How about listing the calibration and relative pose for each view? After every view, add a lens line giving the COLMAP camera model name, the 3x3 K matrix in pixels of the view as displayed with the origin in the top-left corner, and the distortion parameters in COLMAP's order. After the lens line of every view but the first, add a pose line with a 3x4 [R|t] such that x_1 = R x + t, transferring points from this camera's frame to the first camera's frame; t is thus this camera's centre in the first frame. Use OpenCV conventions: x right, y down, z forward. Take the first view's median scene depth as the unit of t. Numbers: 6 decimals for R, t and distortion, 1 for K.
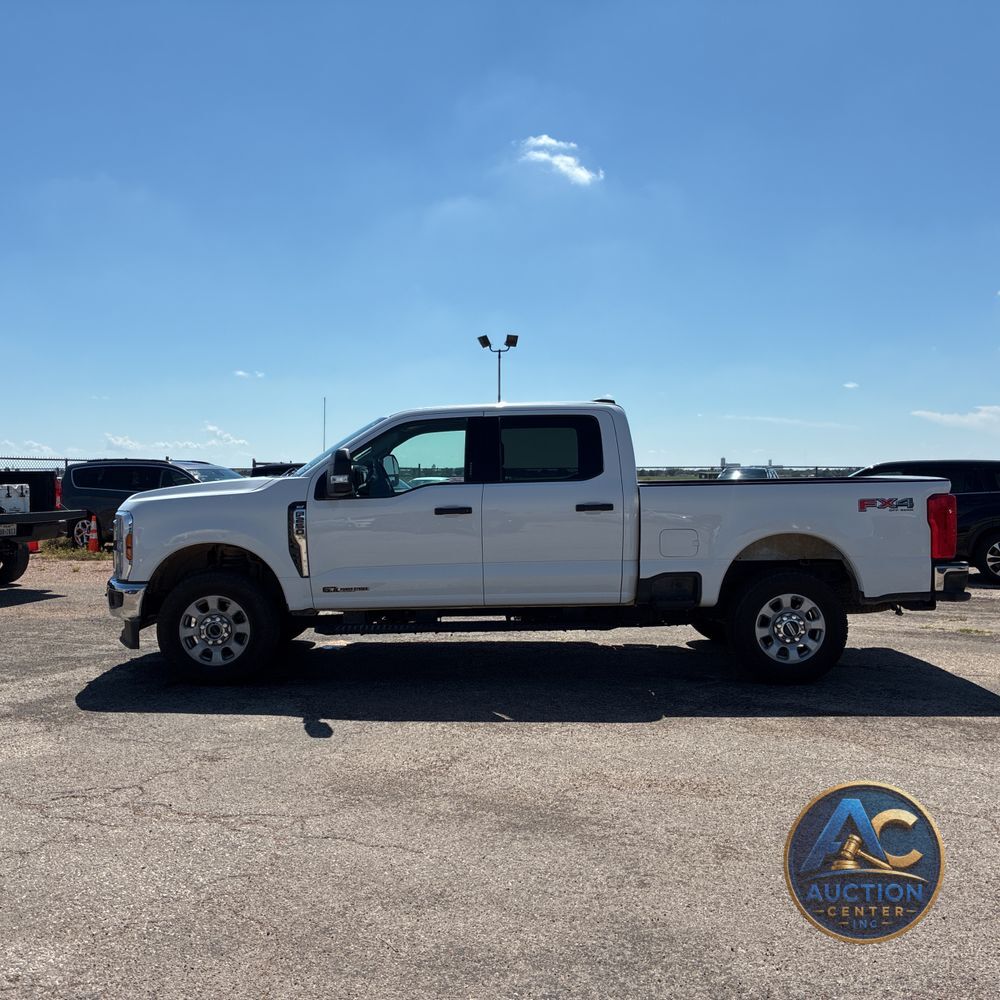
lens RADIAL K [[1007.2, 0, 500.9], [0, 1007.2, 503.5], [0, 0, 1]] dist [0.031730, 0.000000]
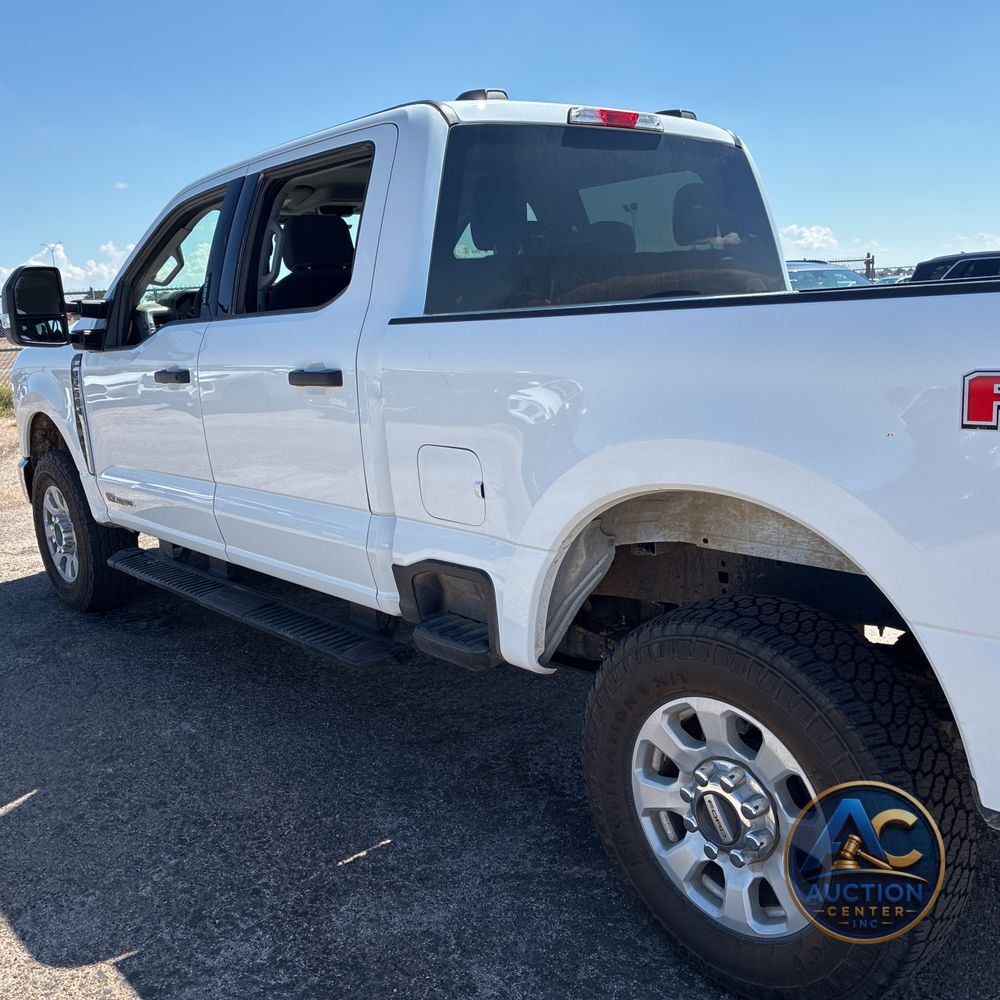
lens RADIAL K [[1007.2, 0, 484.5], [0, 1007.2, 492.5], [0, 0, 1]] dist [0.031730, 0.000000]
pose [[0.641113, 0.112891, -0.759098, 0.454303], [0.029903, 0.984696, 0.171697, -0.018769], [0.766864, -0.132776, 0.627925, 0.781983]]
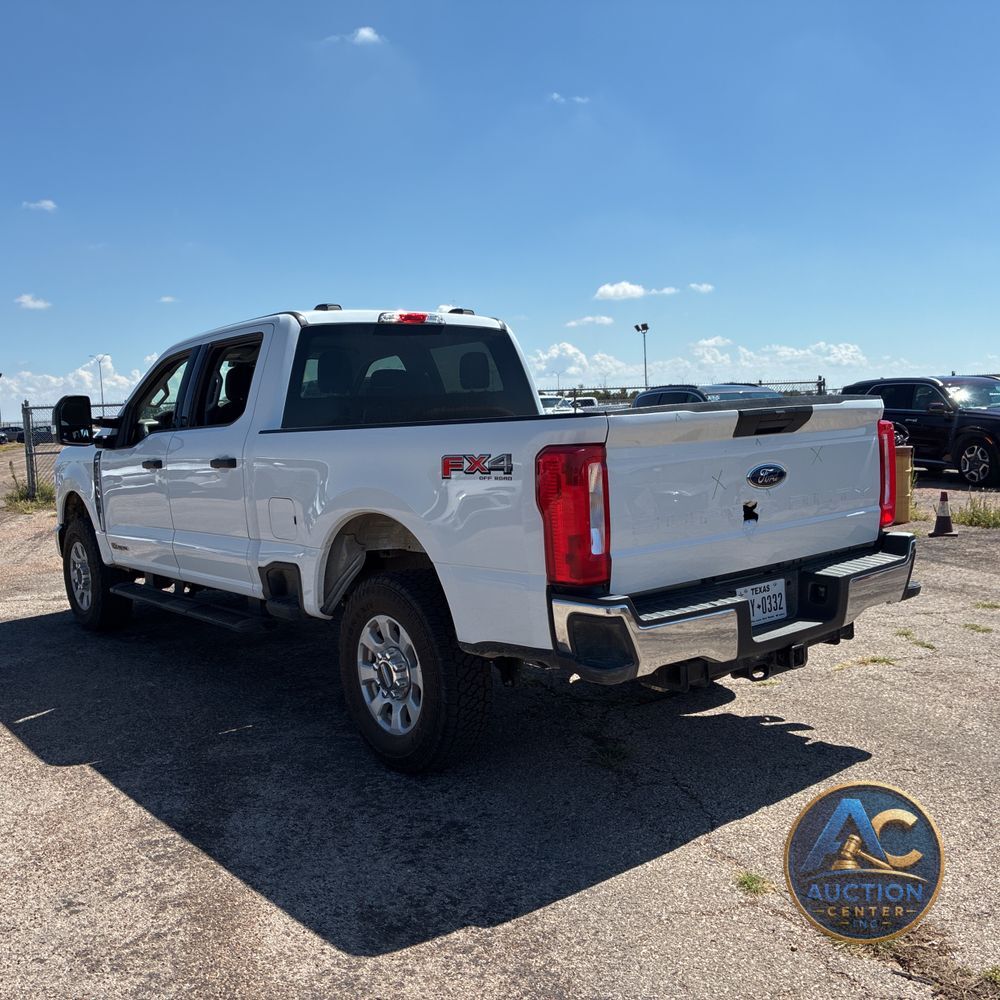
lens RADIAL K [[1007.2, 0, 490.3], [0, 1007.2, 492.9], [0, 0, 1]] dist [0.031730, 0.000000]
pose [[0.619763, 0.039060, -0.783816, 0.782678], [0.018578, 0.997750, 0.064411, -0.018238], [0.784569, -0.054482, 0.617643, 0.693345]]
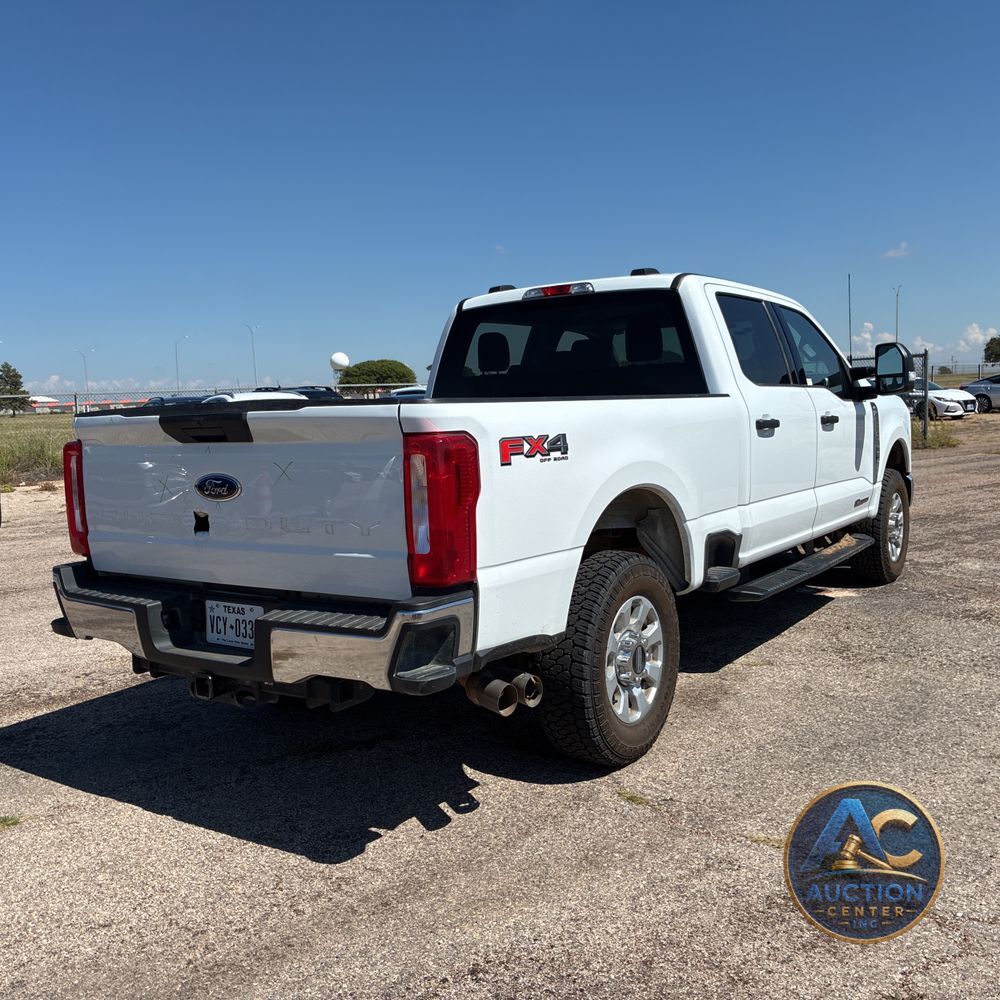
lens RADIAL K [[1007.2, 0, 494.0], [0, 1007.2, 503.6], [0, 0, 1]] dist [0.031730, 0.000000]
pose [[-0.569741, 0.111334, -0.814248, 0.776978], [0.012682, 0.991854, 0.126745, -0.042493], [0.821727, 0.061885, -0.566512, 1.524695]]
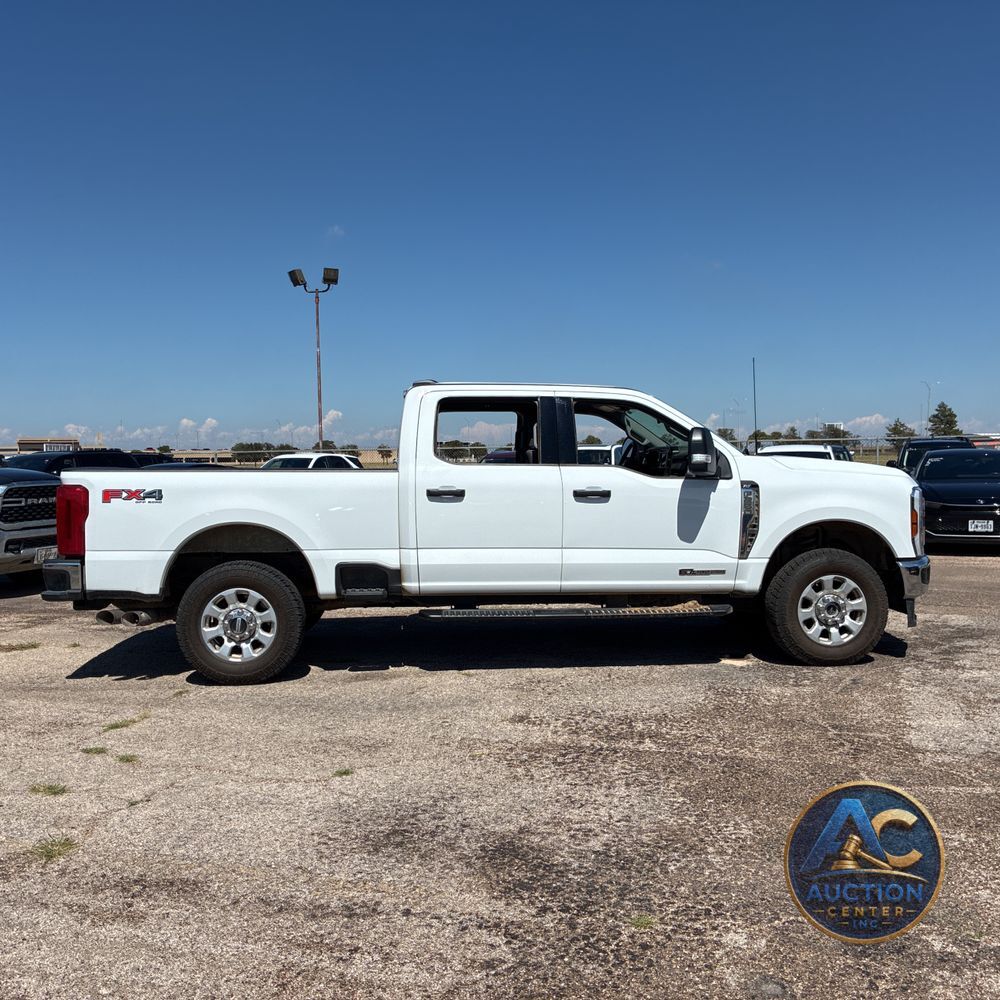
lens RADIAL K [[1007.2, 0, 503.9], [0, 1007.2, 502.2], [0, 0, 1]] dist [0.031730, 0.000000]
pose [[-0.995232, 0.017863, -0.095883, 0.127966], [0.010419, 0.996931, 0.077586, -0.070840], [0.096975, 0.076217, -0.992364, 2.229019]]
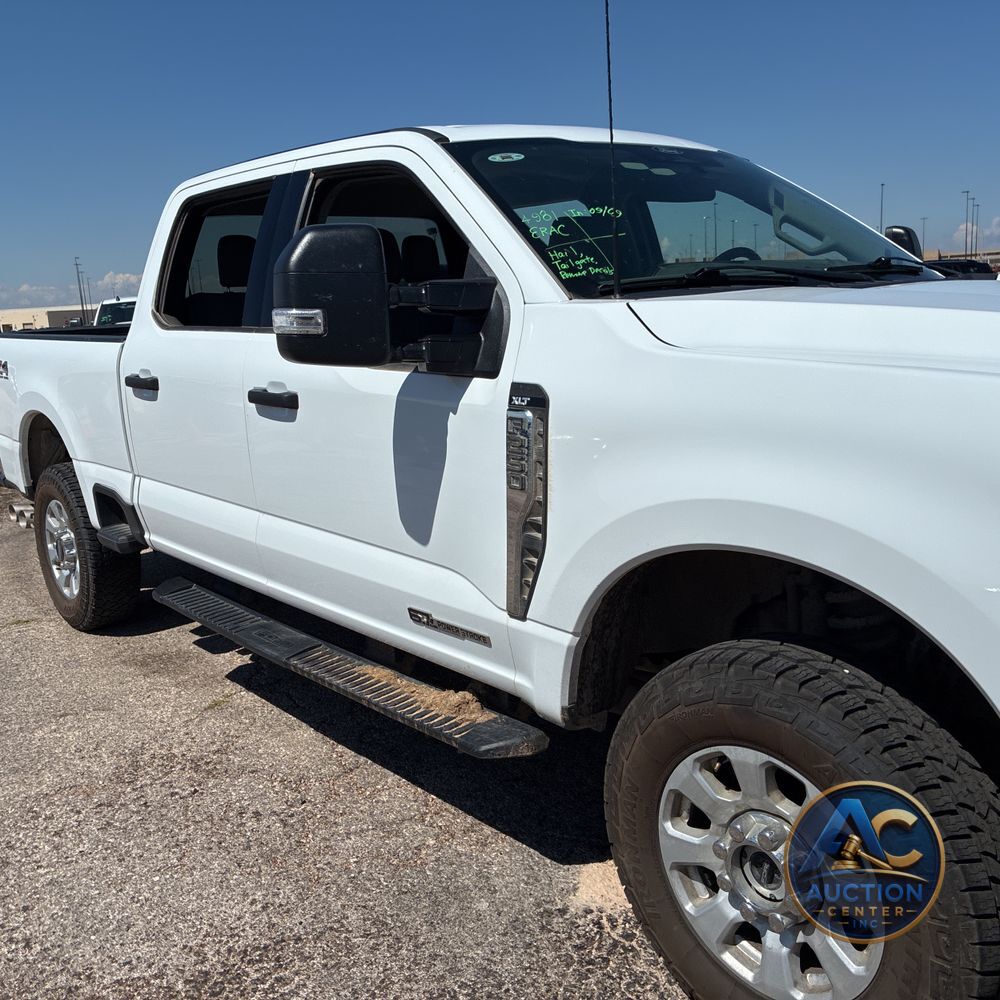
lens RADIAL K [[1007.2, 0, 505.9], [0, 1007.2, 498.0], [0, 0, 1]] dist [0.031730, 0.000000]
pose [[-0.655754, -0.107692, 0.747254, -0.432963], [0.078625, 0.974651, 0.209461, -0.043427], [-0.750869, 0.196108, -0.630664, 1.482702]]
